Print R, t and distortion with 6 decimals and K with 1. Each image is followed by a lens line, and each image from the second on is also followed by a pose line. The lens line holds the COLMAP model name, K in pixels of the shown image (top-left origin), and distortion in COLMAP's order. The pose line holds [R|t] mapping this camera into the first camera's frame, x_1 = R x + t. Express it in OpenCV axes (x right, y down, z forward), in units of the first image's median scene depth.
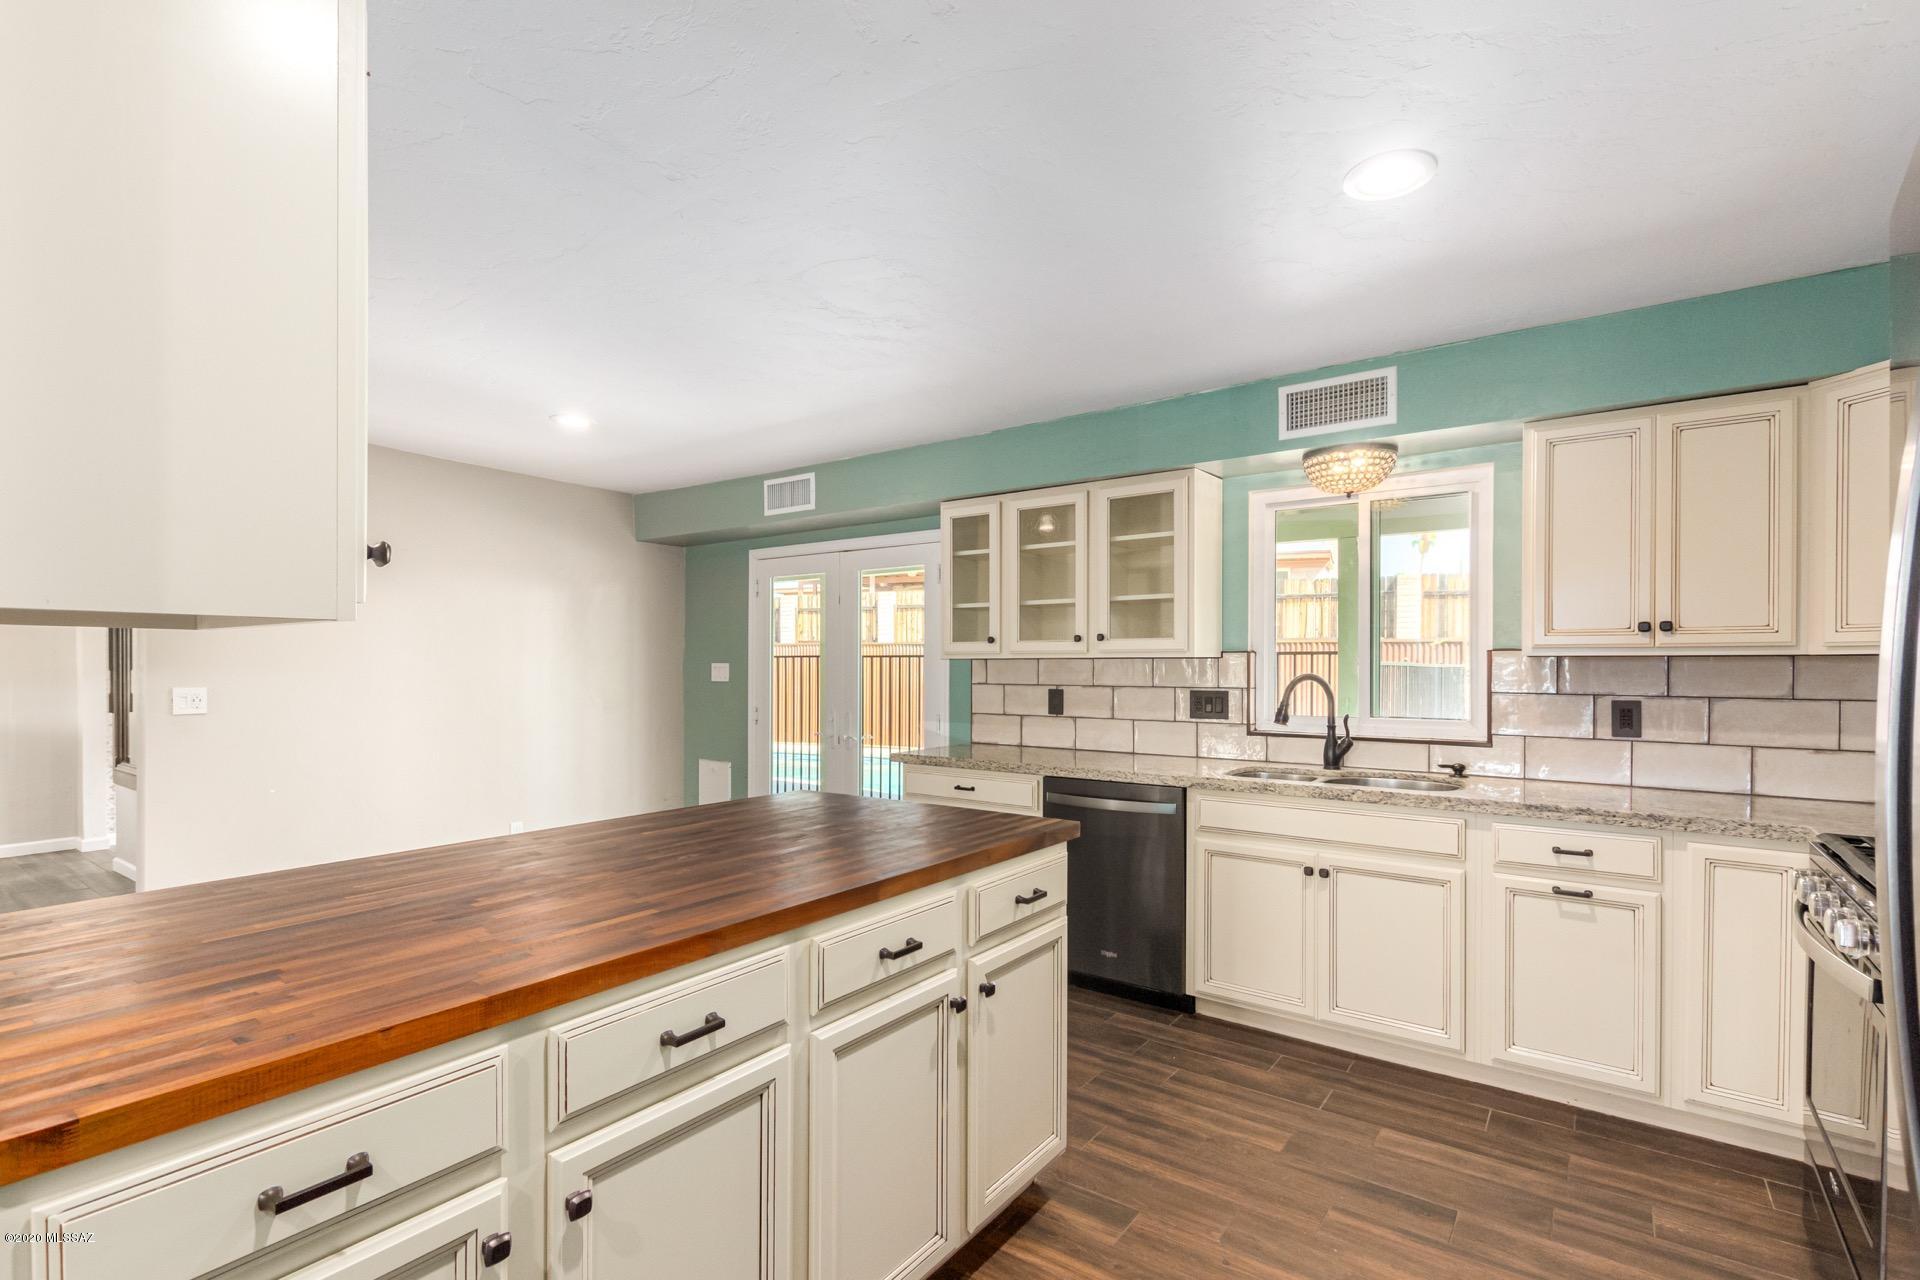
lens RADIAL K [[891.7, 0, 956.7], [0, 891.7, 663.2], [0, 0, 1]] dist [0.004095, -0.000102]
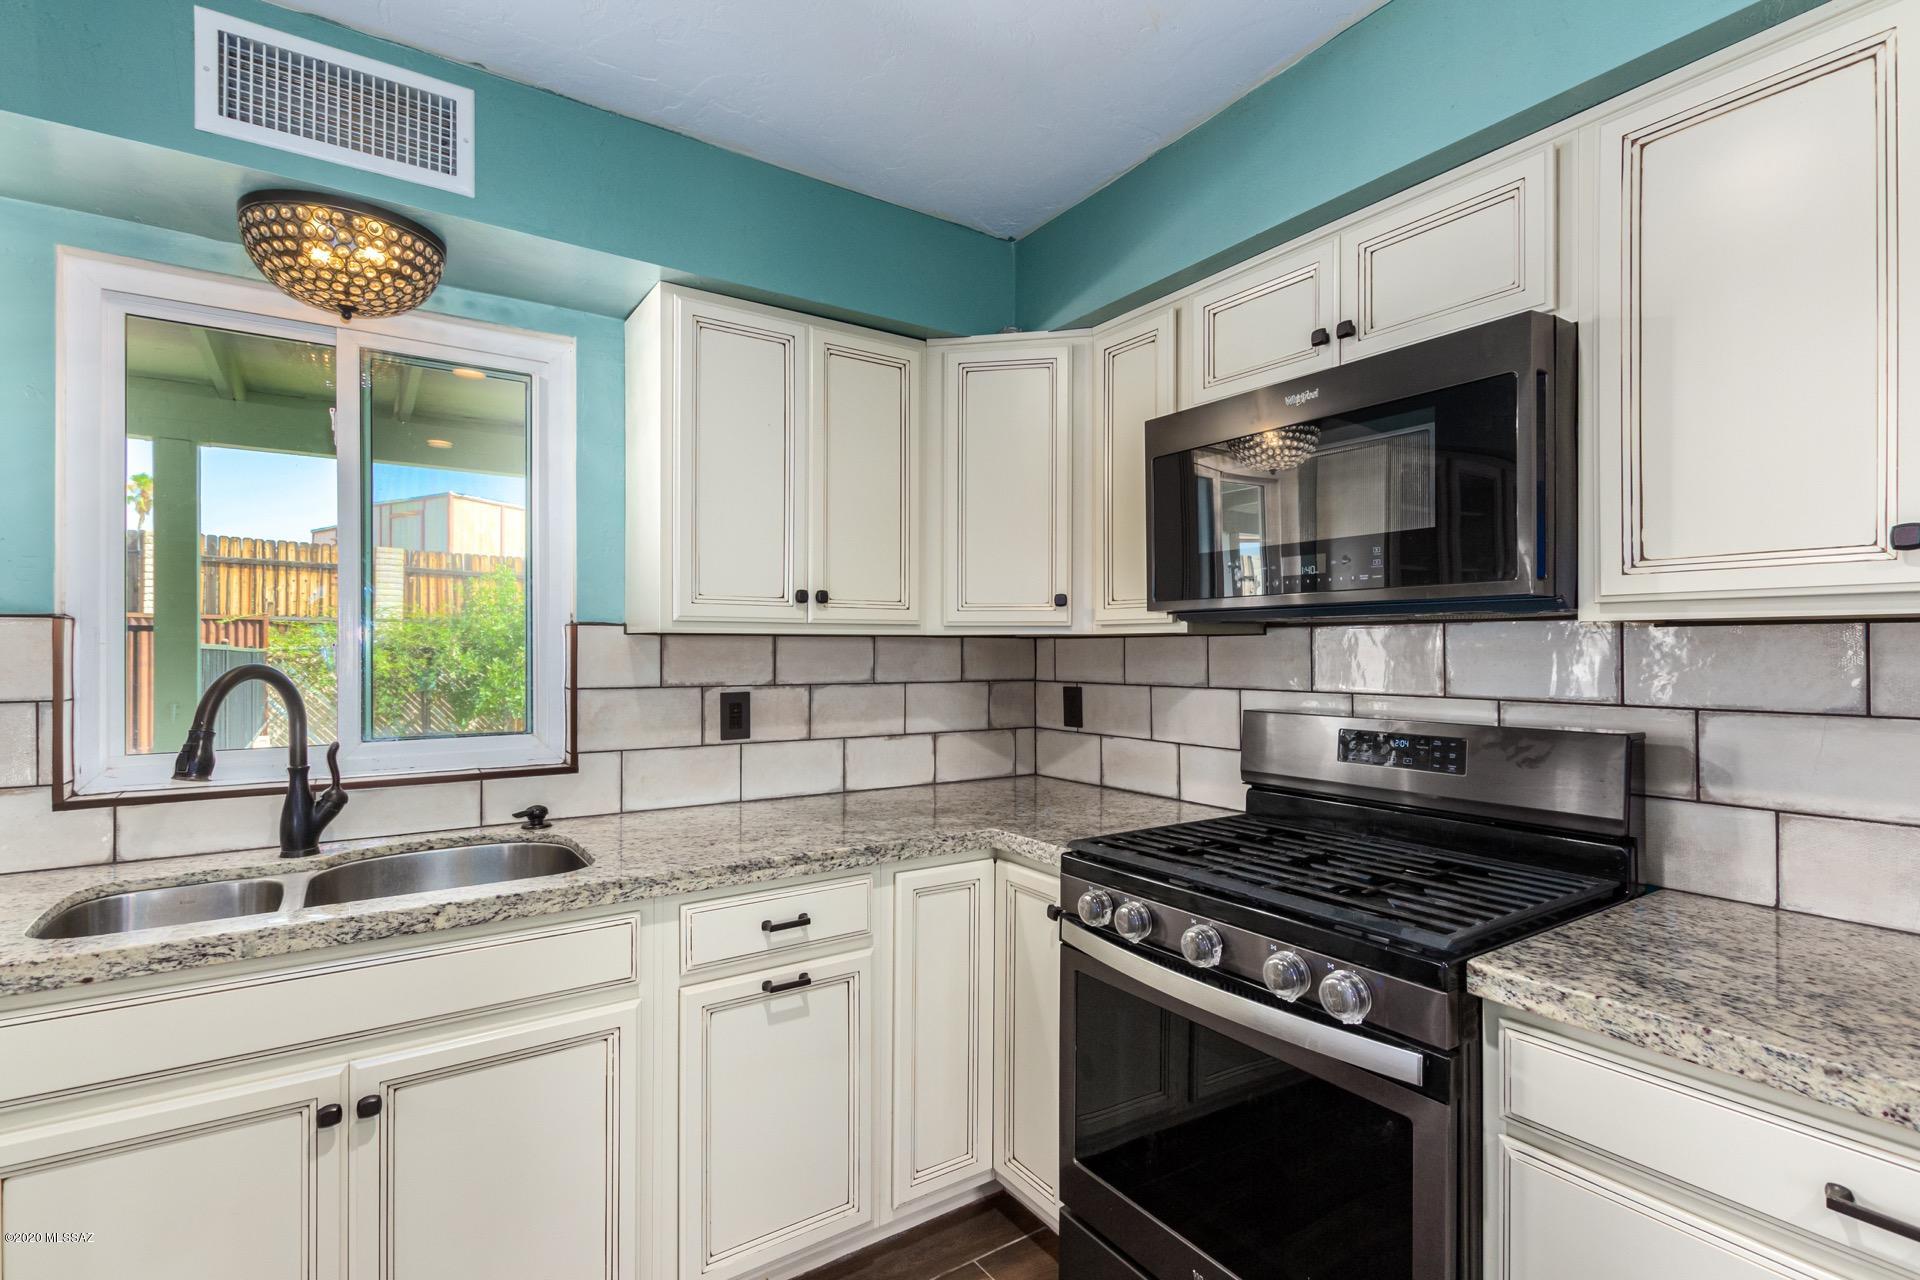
lens RADIAL K [[891.8, 0, 953.5], [0, 891.8, 645.7], [0, 0, 1]] dist [0.006329, -0.000173]
pose [[0.338678, 0.003508, 0.940896, 0.073749], [-0.000911, 0.999994, -0.003401, 0.003450], [-0.940902, 0.000295, 0.338679, 0.488686]]
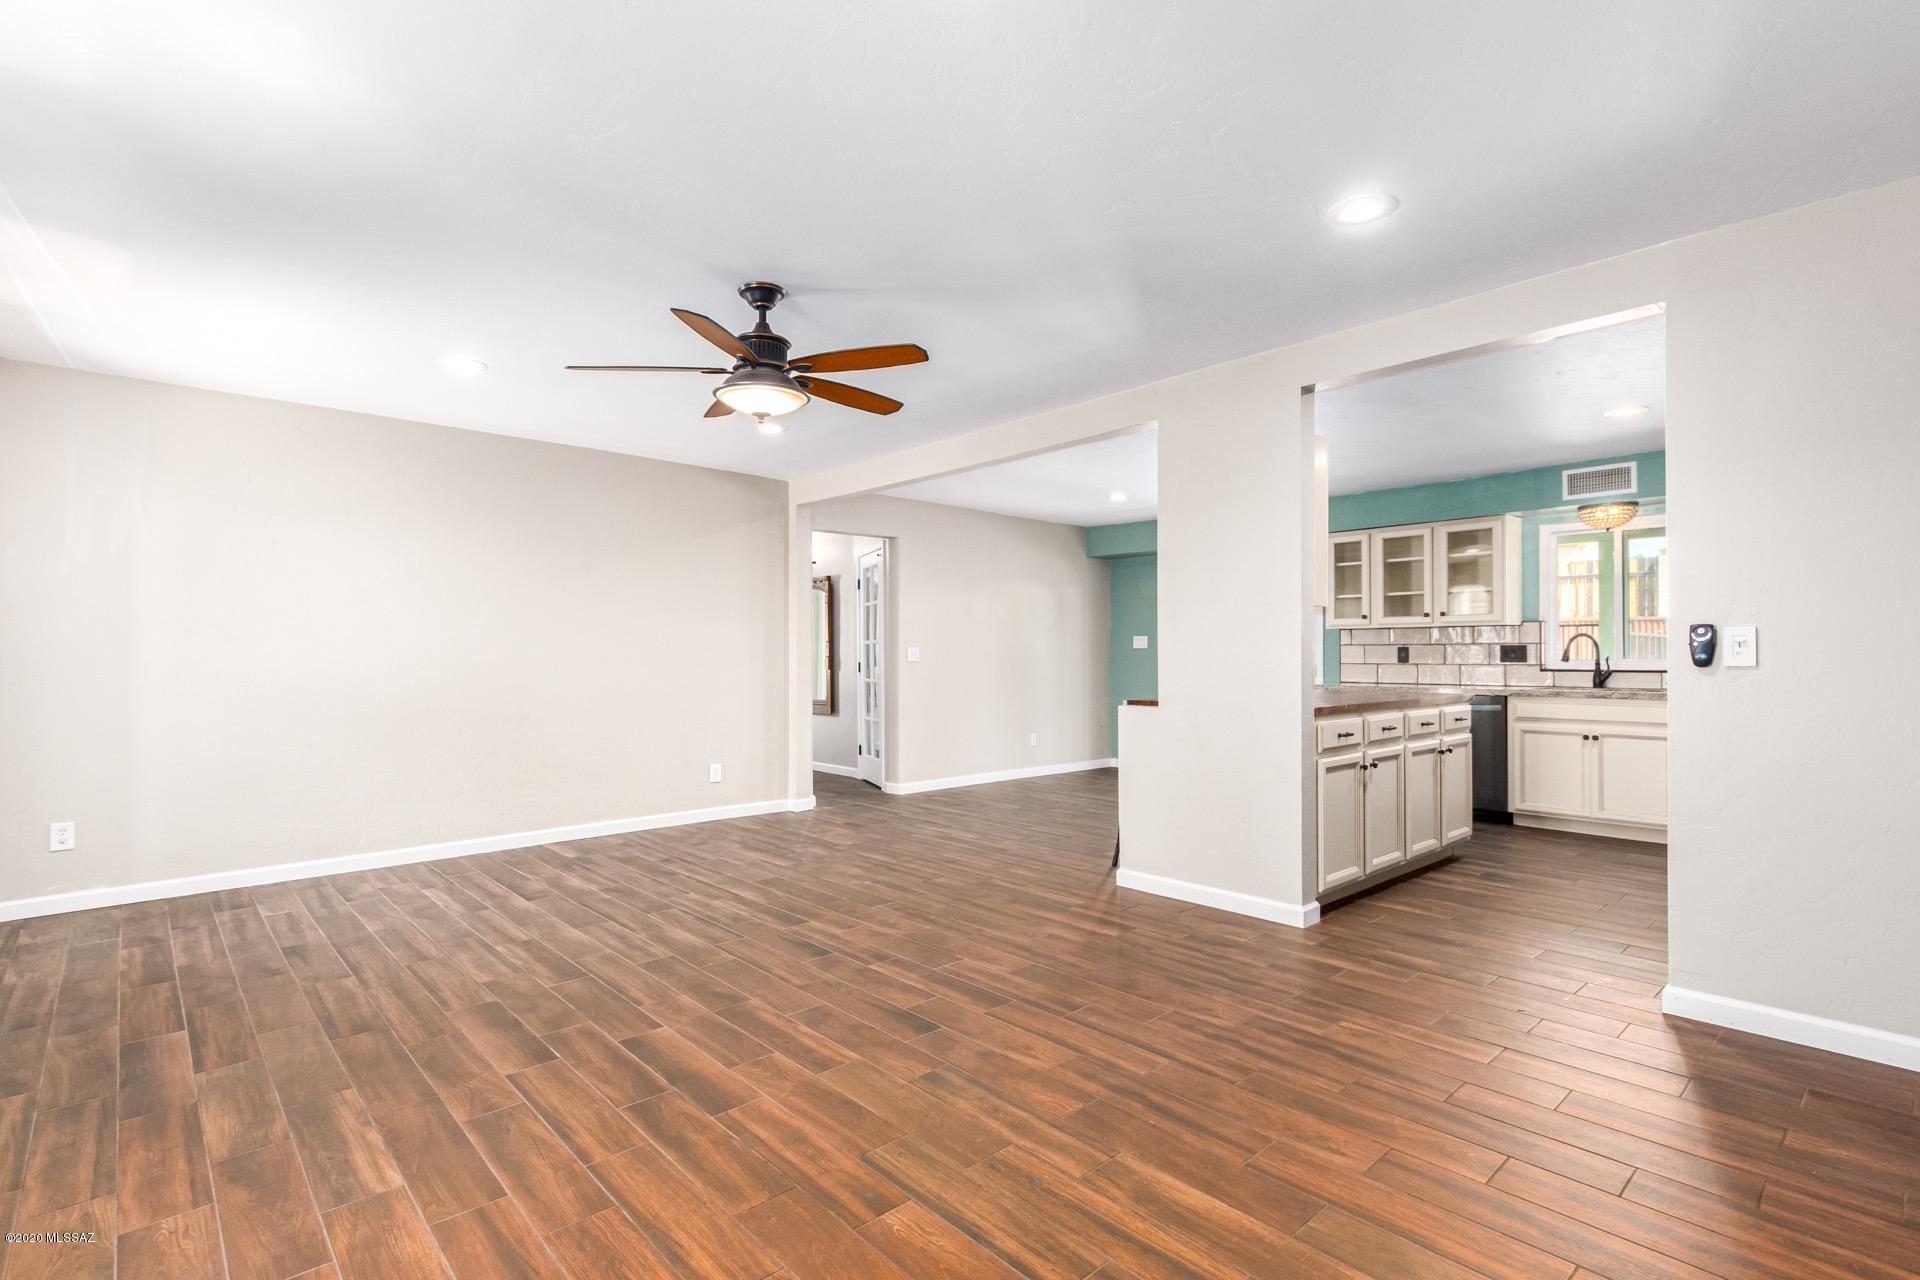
lens RADIAL K [[915.3, 0, 954.3], [0, 915.3, 644.5], [0, 0, 1]] dist [0.012456, -0.000595]
pose [[0.979575, -0.006770, -0.200967, -0.437820], [0.005002, 0.999944, -0.009304, 0.044842], [0.201019, 0.008109, 0.979554, -0.987223]]
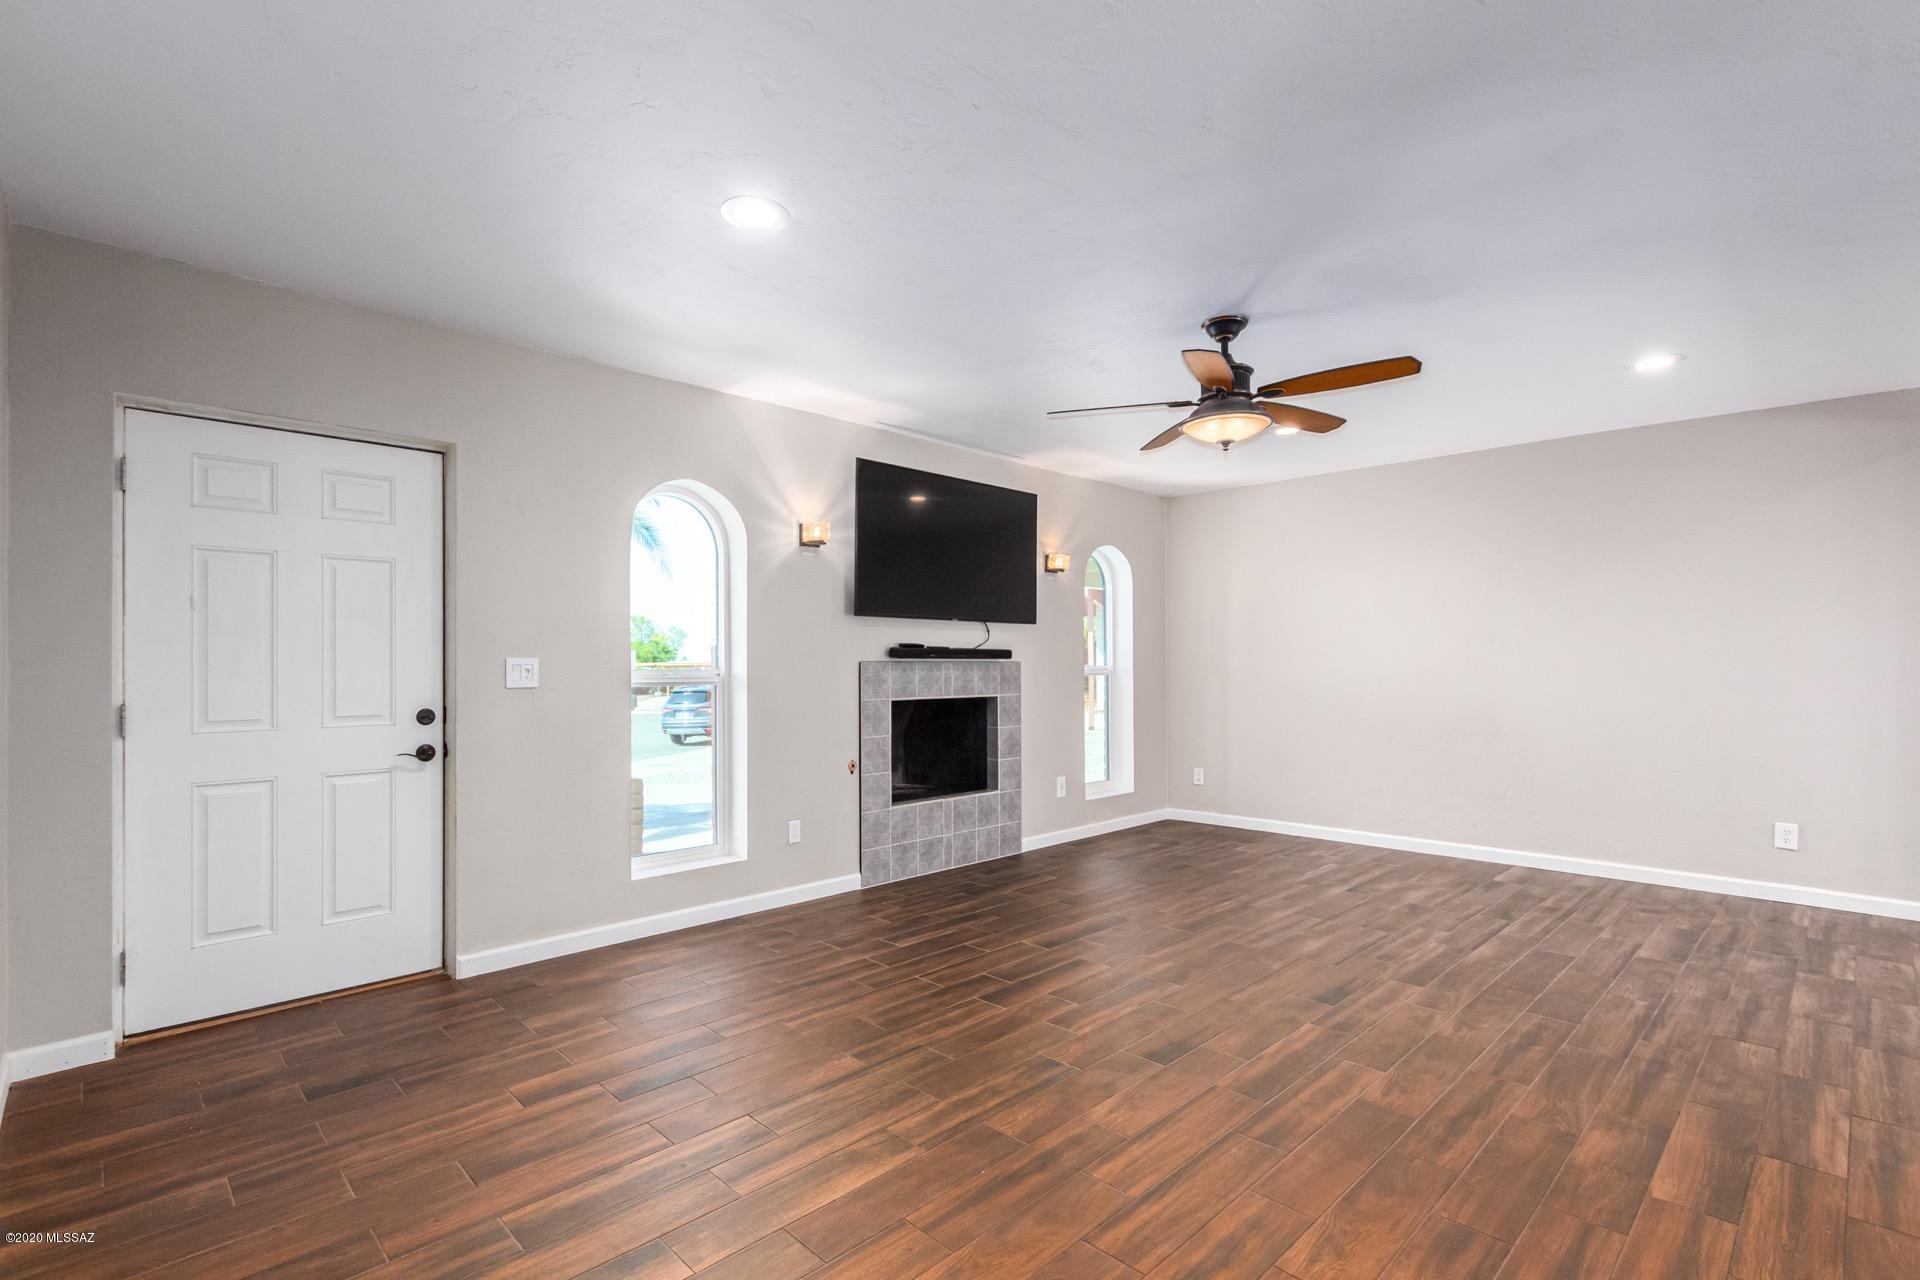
lens RADIAL K [[891.7, 0, 956.7], [0, 891.7, 663.2], [0, 0, 1]] dist [0.004095, -0.000102]
pose [[-0.163914, -0.002867, -0.986471, 0.163873], [0.003707, 0.999987, -0.003523, 0.038983], [0.986468, -0.004235, -0.163901, -0.232141]]
